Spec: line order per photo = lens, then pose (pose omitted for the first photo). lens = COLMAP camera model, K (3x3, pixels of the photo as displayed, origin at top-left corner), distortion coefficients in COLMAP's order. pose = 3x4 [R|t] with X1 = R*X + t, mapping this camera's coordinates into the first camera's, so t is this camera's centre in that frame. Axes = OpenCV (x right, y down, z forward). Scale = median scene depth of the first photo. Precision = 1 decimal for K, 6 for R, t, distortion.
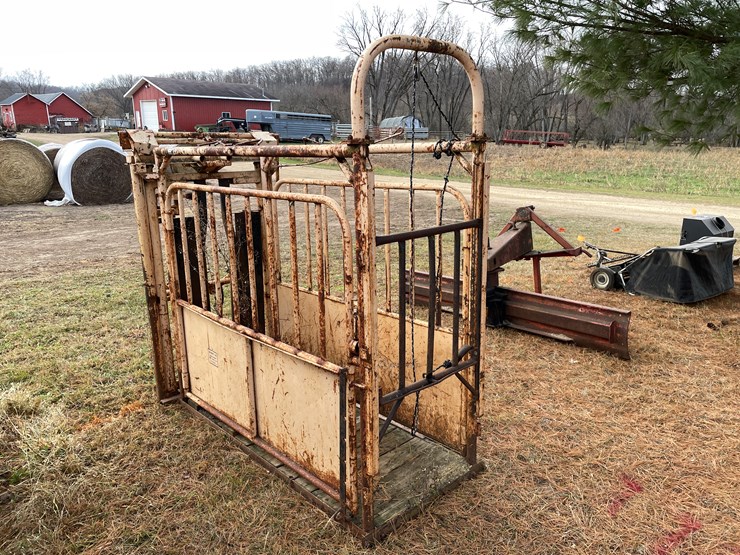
lens RADIAL K [[553.4, 0, 376.6], [0, 553.4, 279.4], [0, 0, 1]] dist [0.083491, -0.103556]
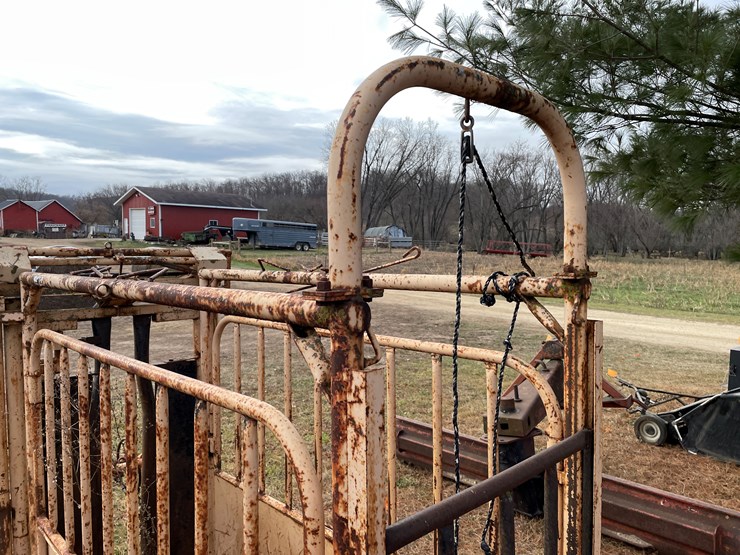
lens RADIAL K [[553.4, 0, 368.2], [0, 553.4, 280.6], [0, 0, 1]] dist [0.083491, -0.103556]
pose [[0.999842, 0.011385, 0.013662, -0.009389], [-0.008661, 0.982696, -0.185021, -0.080470], [-0.015532, 0.184873, 0.982640, 0.266717]]
